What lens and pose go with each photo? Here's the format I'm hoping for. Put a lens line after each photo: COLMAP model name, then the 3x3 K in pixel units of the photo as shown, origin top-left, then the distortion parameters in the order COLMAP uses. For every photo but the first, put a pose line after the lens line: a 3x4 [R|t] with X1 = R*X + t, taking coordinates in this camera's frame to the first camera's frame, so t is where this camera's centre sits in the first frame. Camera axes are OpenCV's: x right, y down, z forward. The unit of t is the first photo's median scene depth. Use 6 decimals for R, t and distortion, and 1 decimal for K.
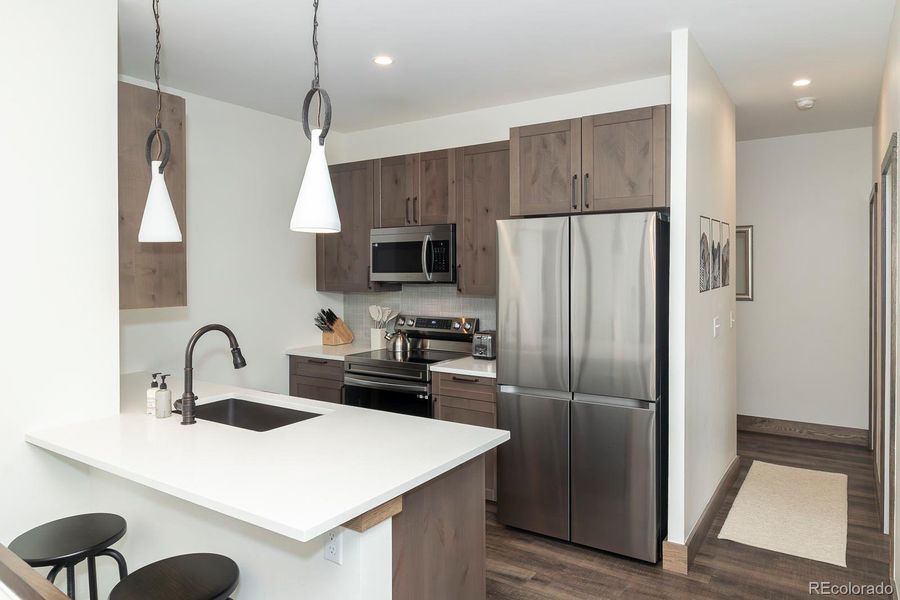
lens RADIAL K [[583.7, 0, 479.1], [0, 583.7, 274.4], [0, 0, 1]] dist [-0.015375, 0.003146]
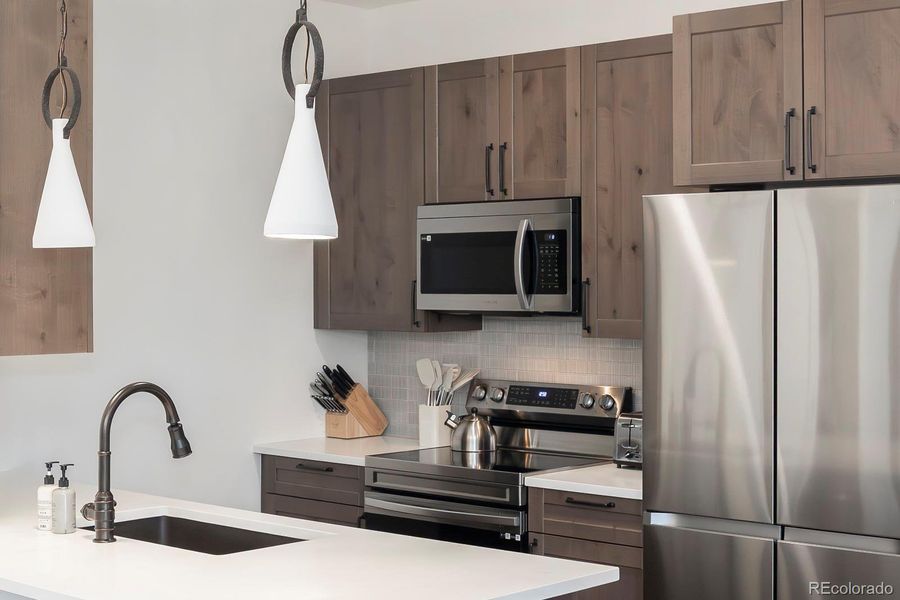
lens RADIAL K [[1543.1, 0, 479.0], [0, 1543.1, 271.0], [0, 0, 1]] dist [-0.082252, 0.000000]
pose [[0.984849, 0.000767, -0.173413, 0.119870], [-0.002668, 0.999939, -0.010726, -0.009777], [0.173395, 0.011026, 0.984791, -0.370496]]
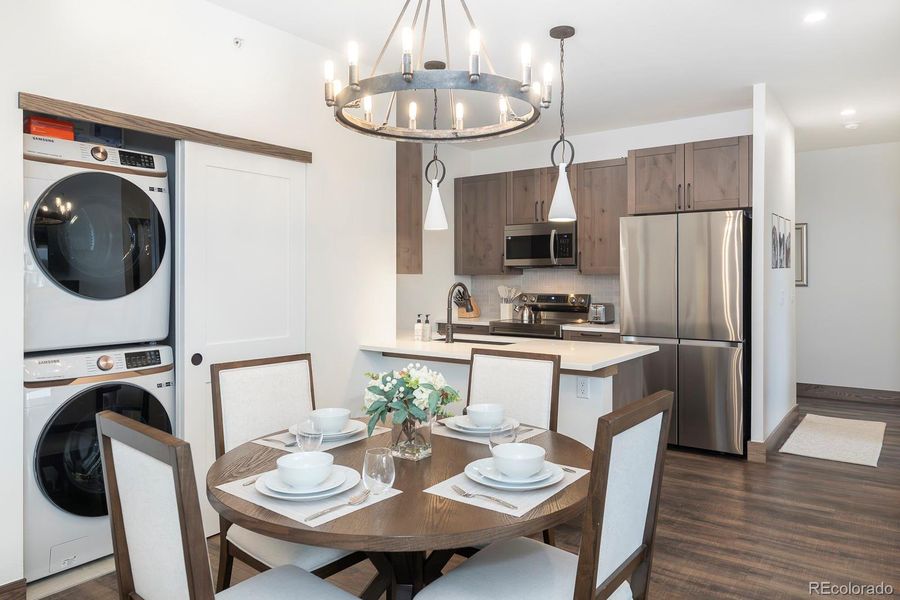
lens RADIAL K [[622.2, 0, 449.0], [0, 622.2, 278.1], [0, 0, 1]] dist [-0.009621, -0.010232]
pose [[0.997325, 0.002321, -0.073062, -0.260278], [-0.002961, 0.999958, -0.008651, 0.064173], [0.073039, 0.008844, 0.997290, -0.491159]]
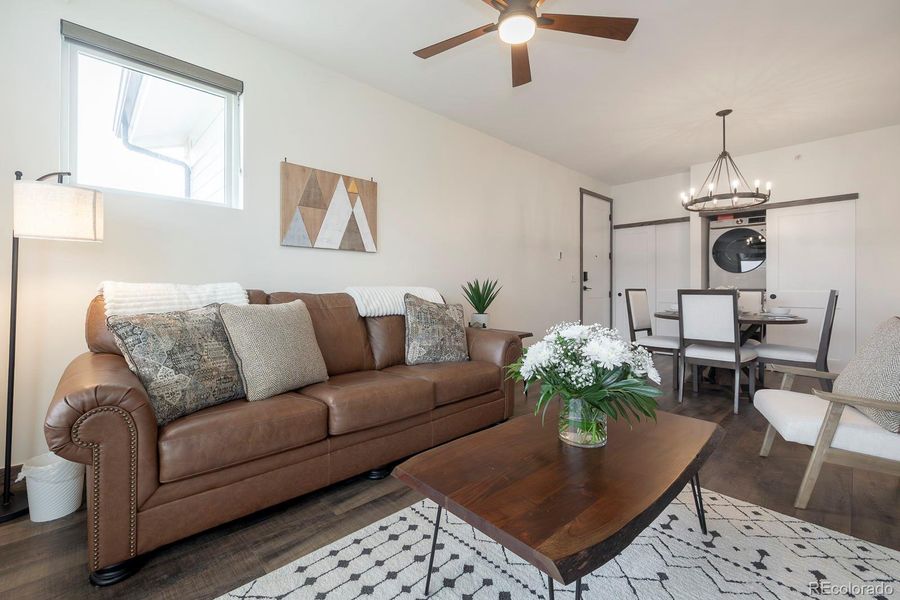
lens RADIAL K [[401.1, 0, 441.8], [0, 401.1, 291.6], [0, 0, 1]] dist [0.000090, 0.001029]
pose [[-0.257044, 0.009132, -0.966357, 1.018981], [-0.010745, 0.999867, 0.012307, 0.155069], [0.966340, 0.013546, -0.256912, -0.402332]]
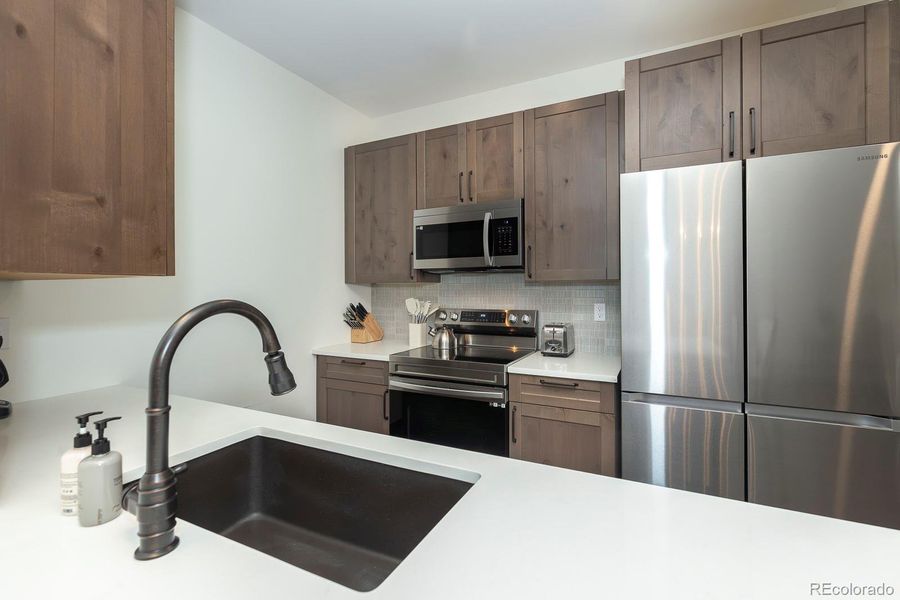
lens RADIAL K [[401.1, 0, 458.0], [0, 401.1, 284.8], [0, 0, 1]] dist [0.000090, 0.001029]
pose [[0.995098, -0.001186, 0.098890, -0.224431], [0.002986, 0.999833, -0.018057, 0.057872], [-0.098852, 0.018263, 0.994935, 0.488975]]
